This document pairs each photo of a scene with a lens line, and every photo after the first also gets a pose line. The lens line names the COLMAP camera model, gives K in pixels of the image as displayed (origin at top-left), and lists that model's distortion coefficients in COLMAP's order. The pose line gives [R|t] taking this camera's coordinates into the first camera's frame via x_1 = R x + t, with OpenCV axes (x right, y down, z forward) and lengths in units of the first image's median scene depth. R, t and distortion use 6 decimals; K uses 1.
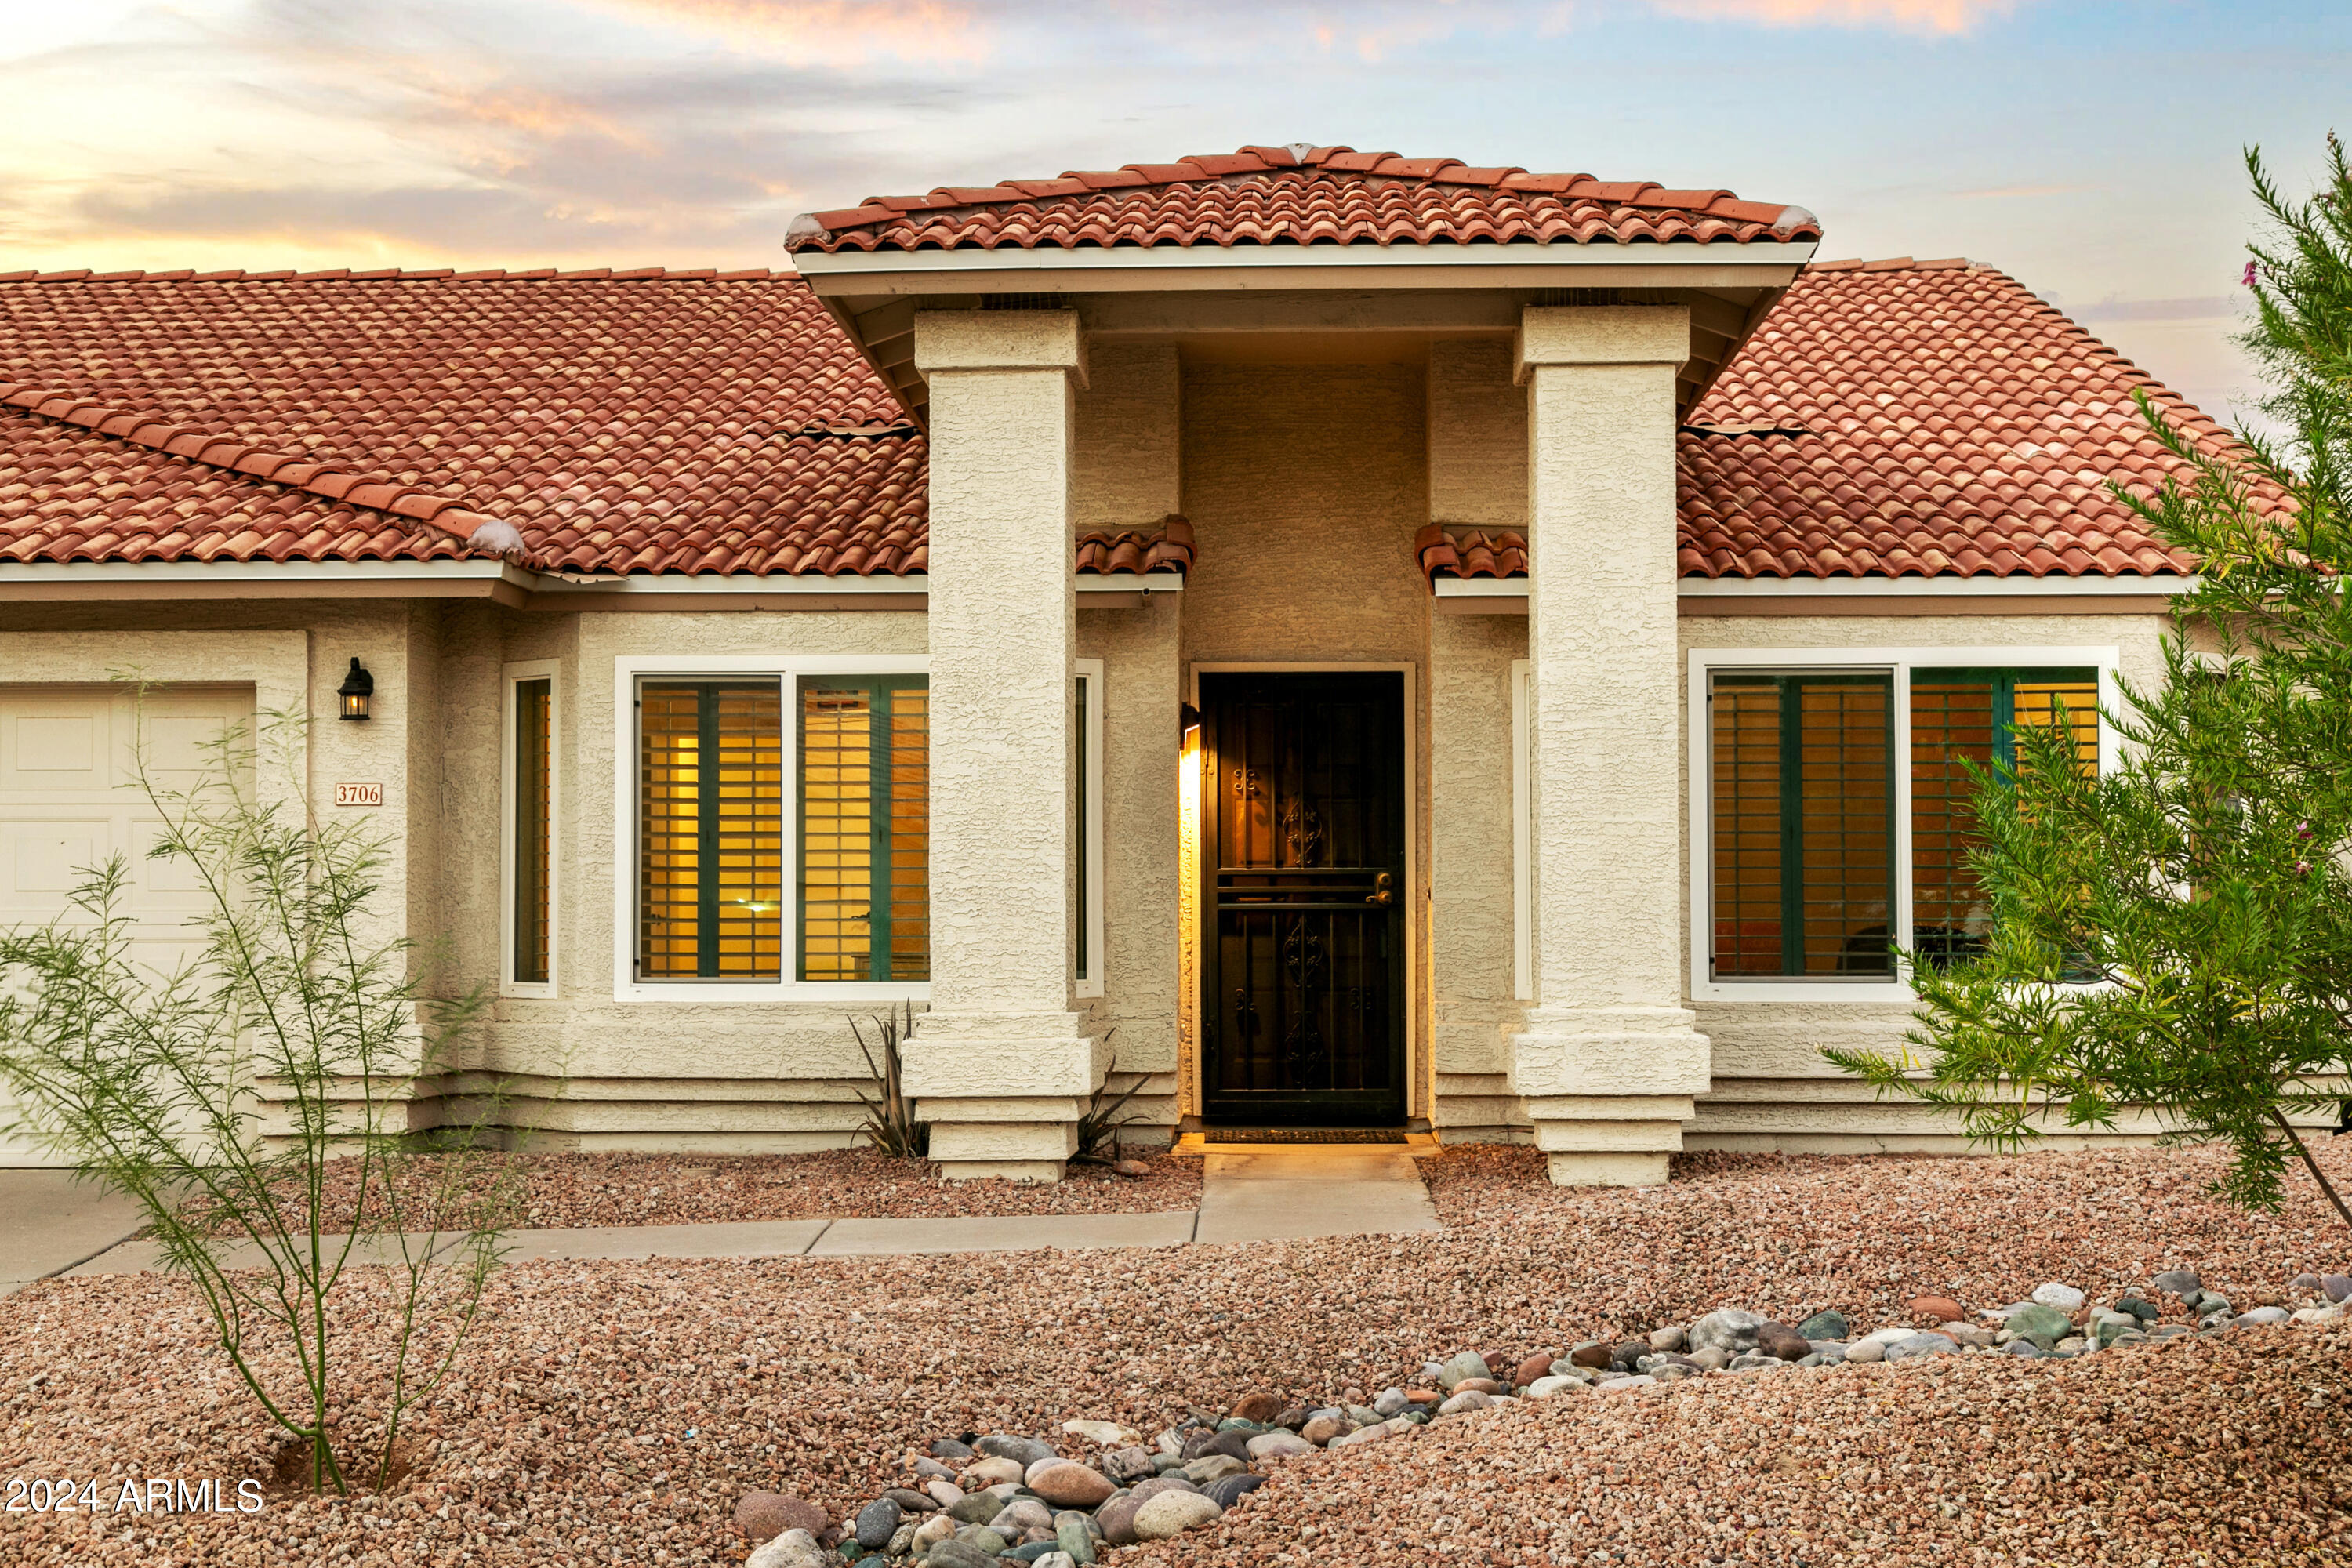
lens RADIAL K [[3574.3, 0, 1176.0], [0, 3574.3, 784.0], [0, 0, 1]] dist [0.073371, -0.175058]
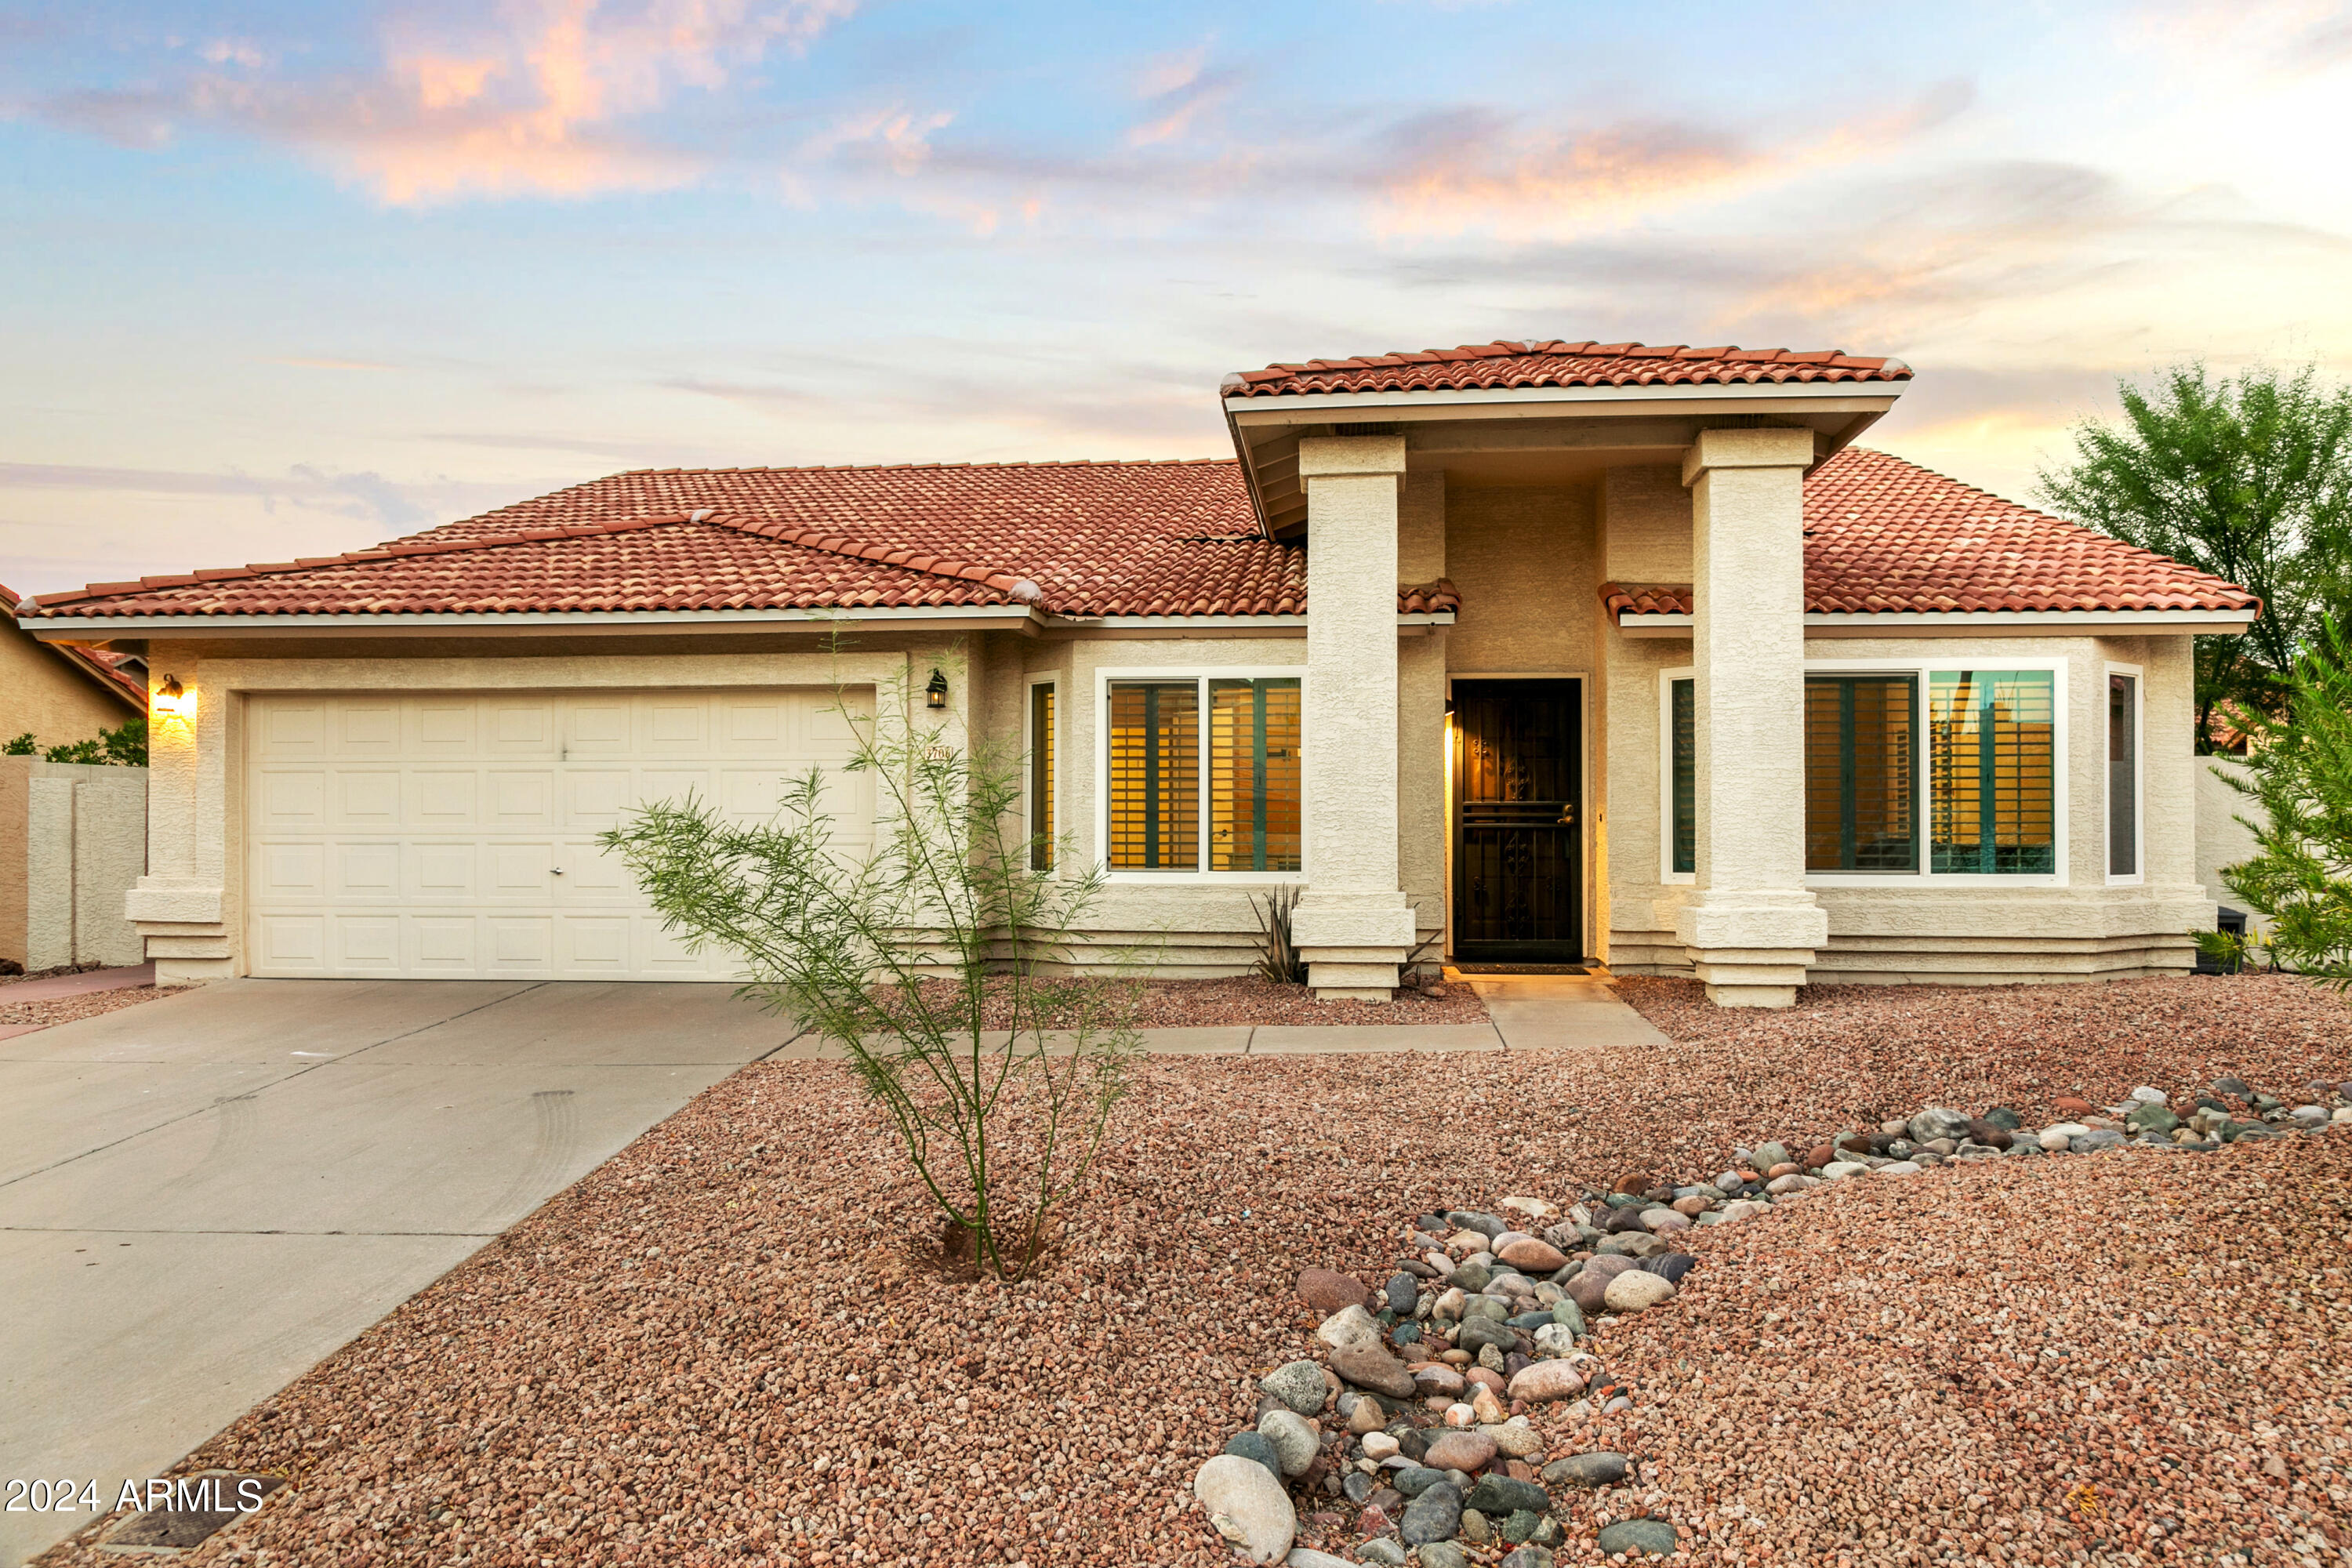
lens RADIAL K [[1804.3, 0, 1169.2], [0, 1804.3, 812.6], [0, 0, 1]] dist [-0.010988, -0.002937]
pose [[0.997662, 0.001862, -0.068309, -0.070993], [-0.000294, 0.999736, 0.022957, 0.010979], [0.068334, -0.022883, 0.997400, 0.203568]]
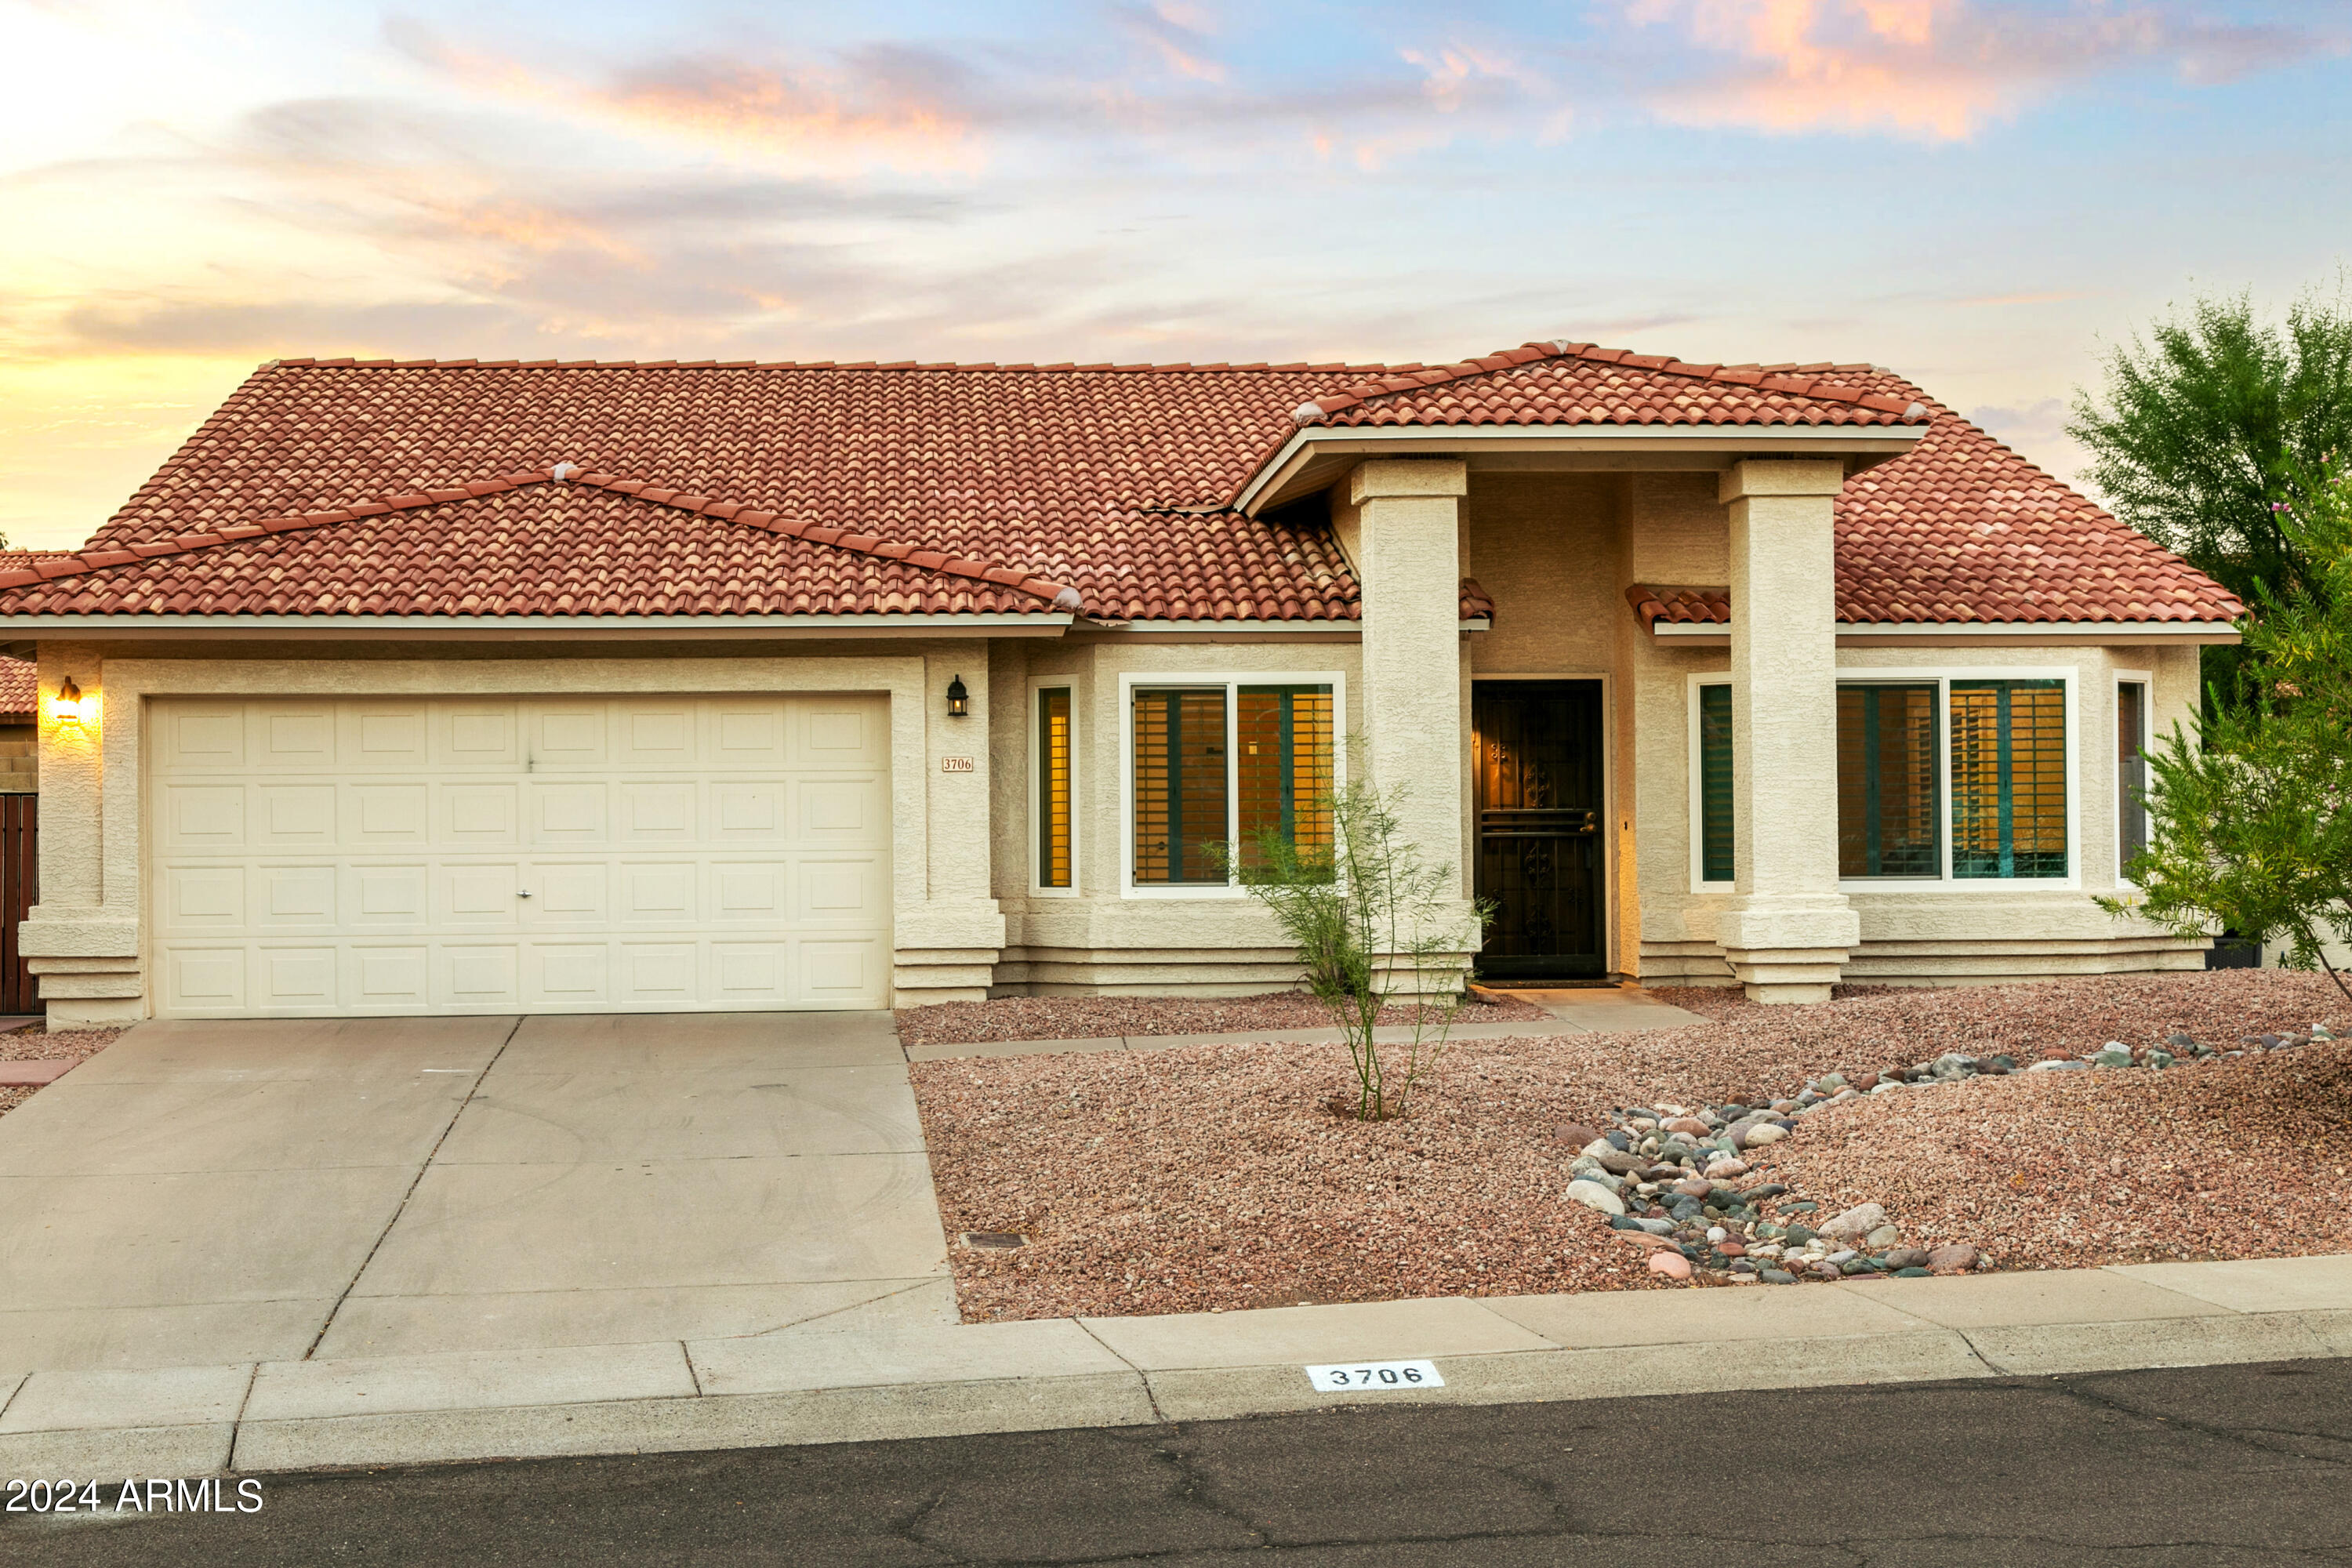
lens RADIAL K [[3574.3, 0, 1176.0], [0, 3574.3, 784.0], [0, 0, 1]] dist [0.073371, -0.175058]
pose [[0.993715, -0.004766, 0.111838, -0.314429], [0.002976, 0.999865, 0.016169, -0.013354], [-0.111900, -0.015735, 0.993595, -0.536001]]
